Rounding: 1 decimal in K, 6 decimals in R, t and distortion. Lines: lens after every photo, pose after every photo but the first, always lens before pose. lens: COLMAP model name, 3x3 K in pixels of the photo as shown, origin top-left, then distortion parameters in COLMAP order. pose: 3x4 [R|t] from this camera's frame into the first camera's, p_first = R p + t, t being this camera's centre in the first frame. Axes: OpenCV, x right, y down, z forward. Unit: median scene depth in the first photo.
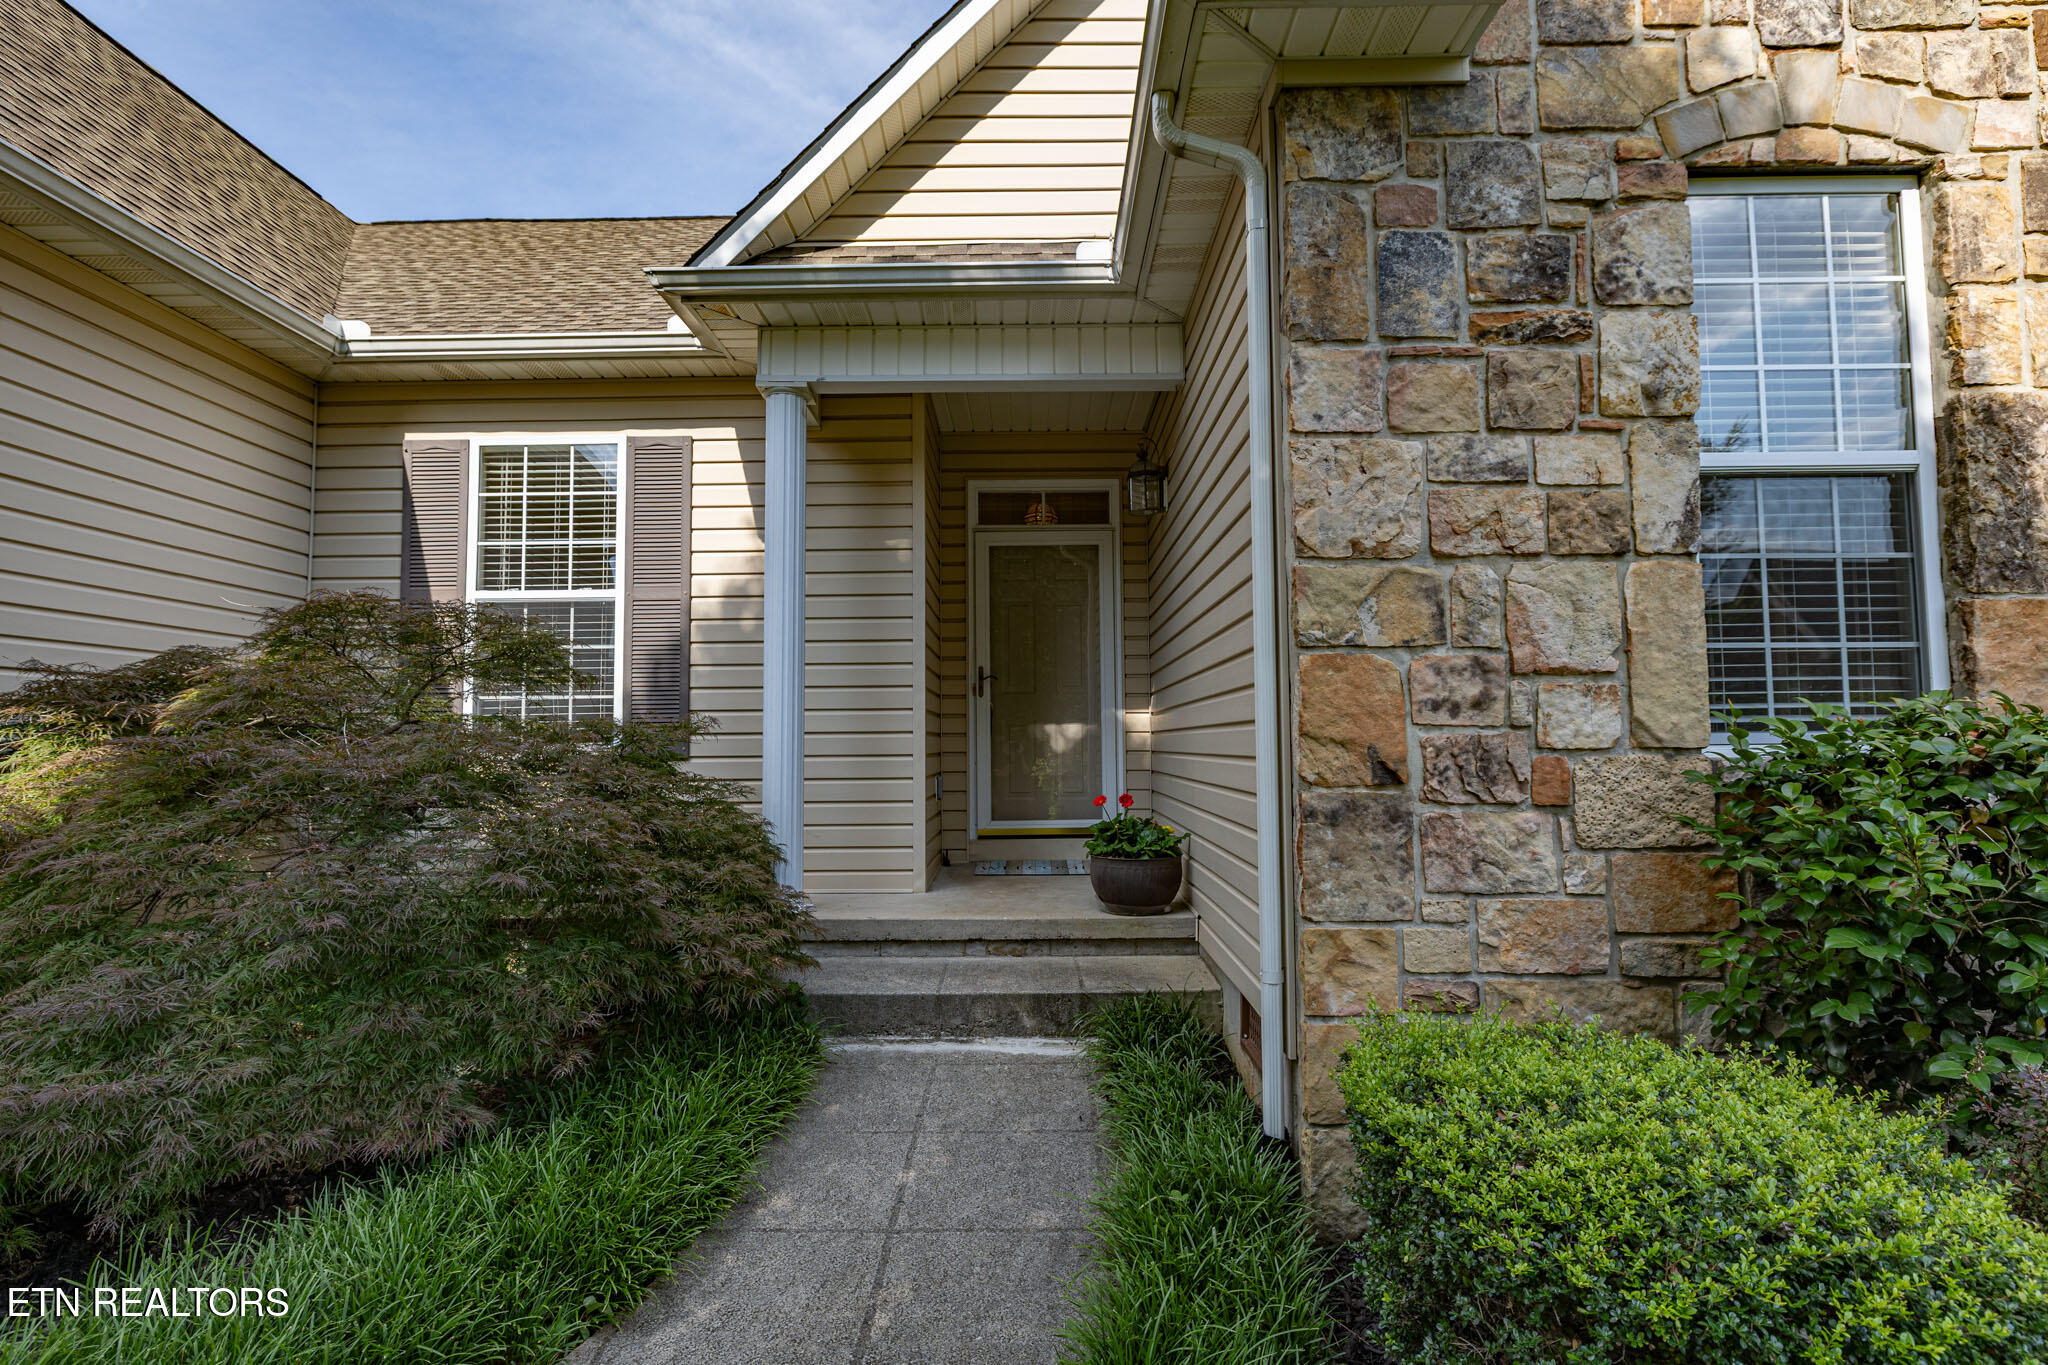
lens RADIAL K [[1024.5, 0, 1024.0], [0, 1024.5, 682.5], [0, 0, 1]] dist [-0.004916, 0.001625]
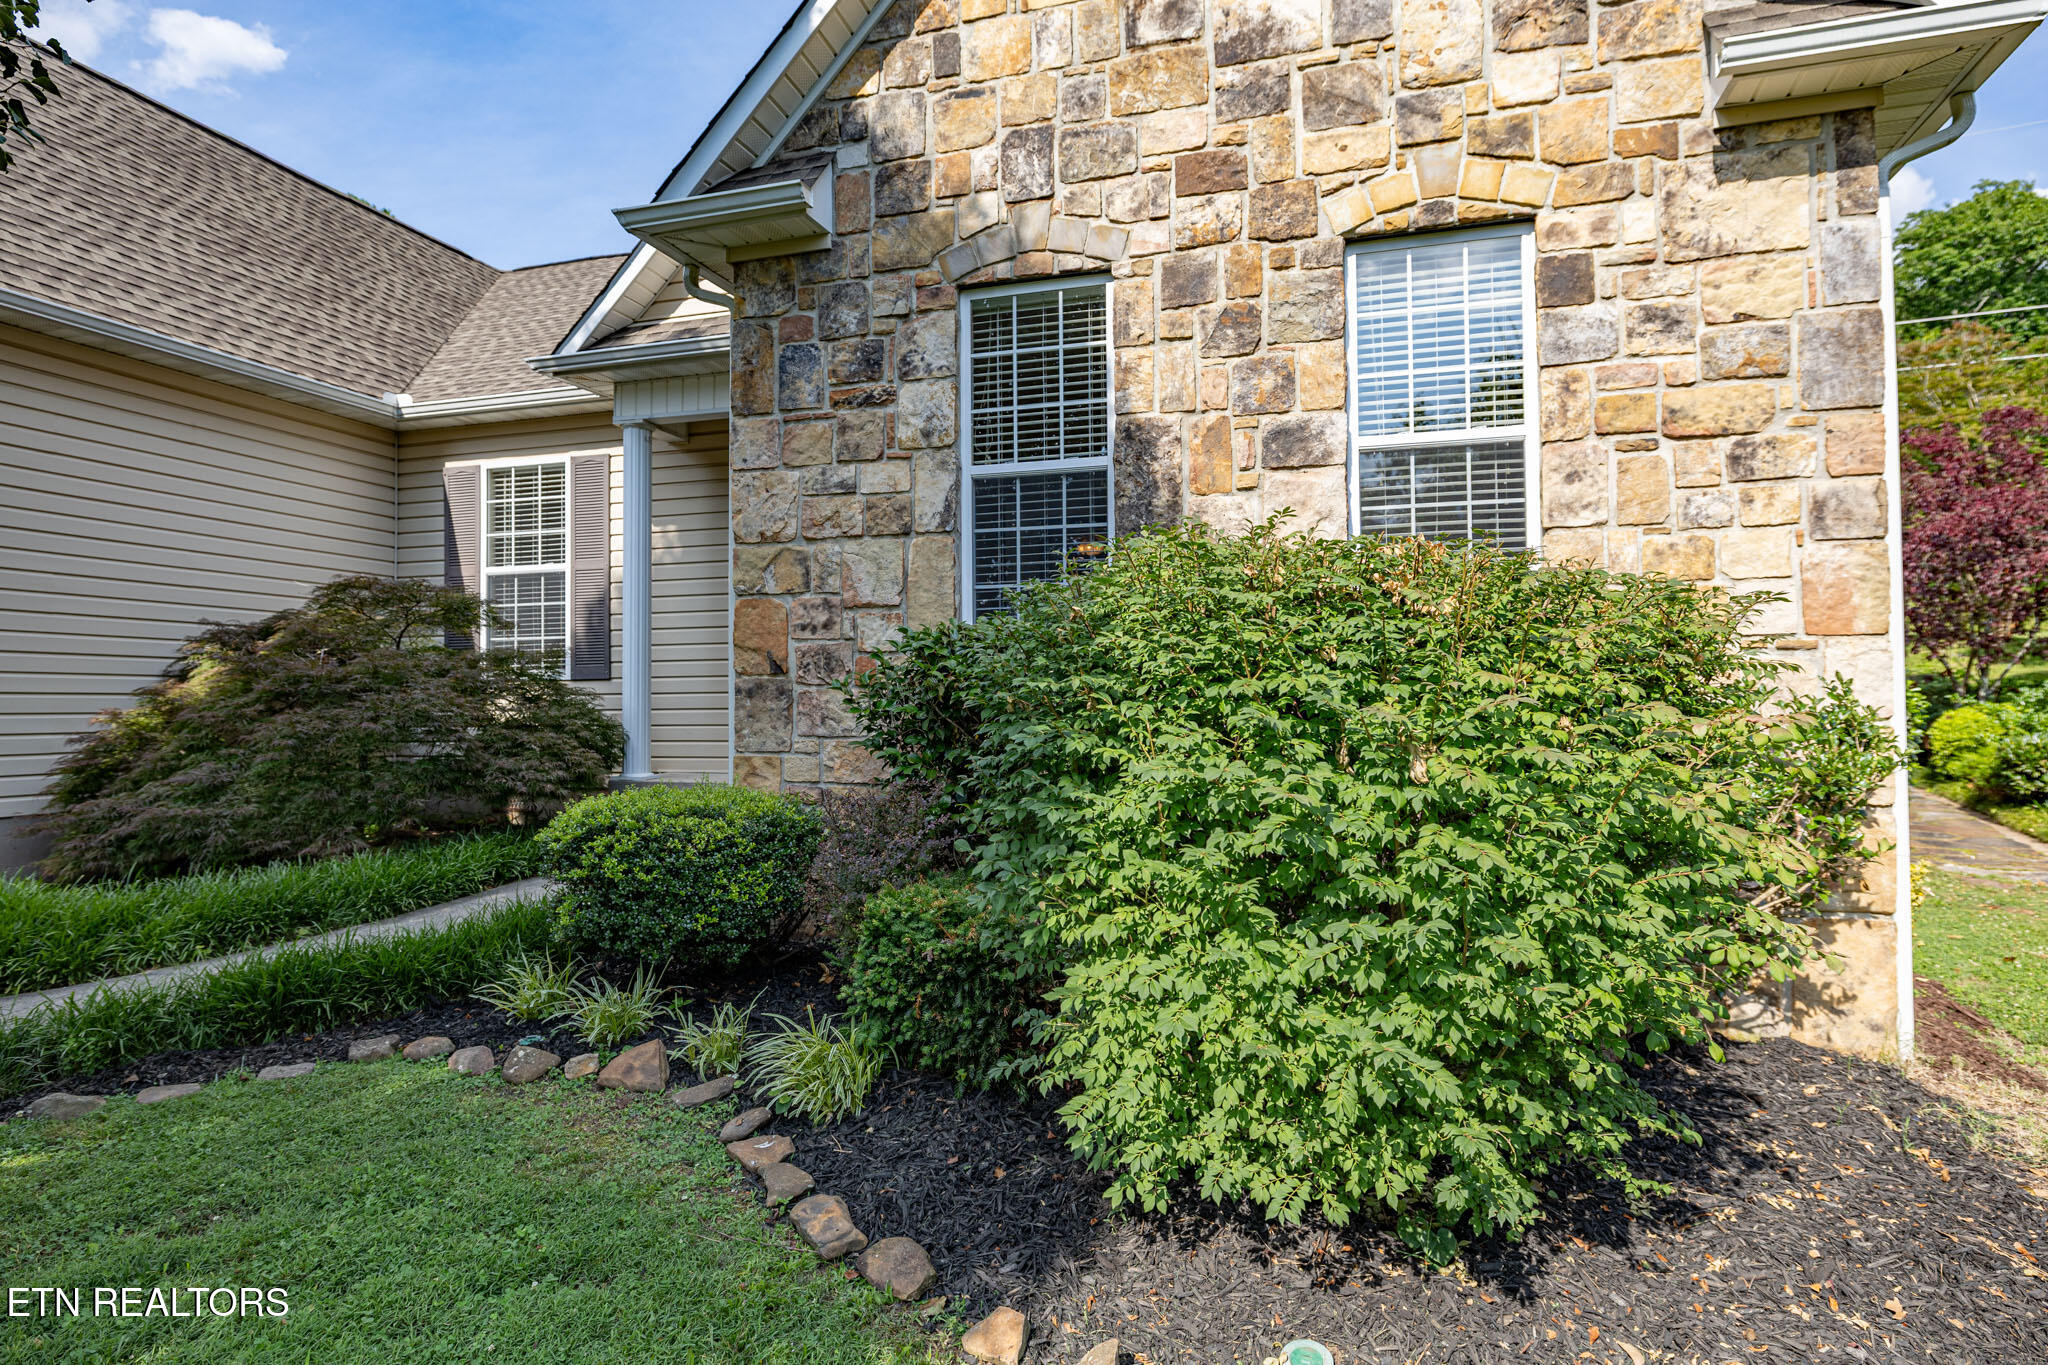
lens RADIAL K [[1163.5, 0, 1026.0], [0, 1163.5, 676.2], [0, 0, 1]] dist [0.000346, 0.000317]
pose [[0.959029, -0.006555, -0.283231, 1.266459], [0.017128, 0.999245, 0.034870, 0.041315], [0.282789, -0.038293, 0.958417, -0.735532]]
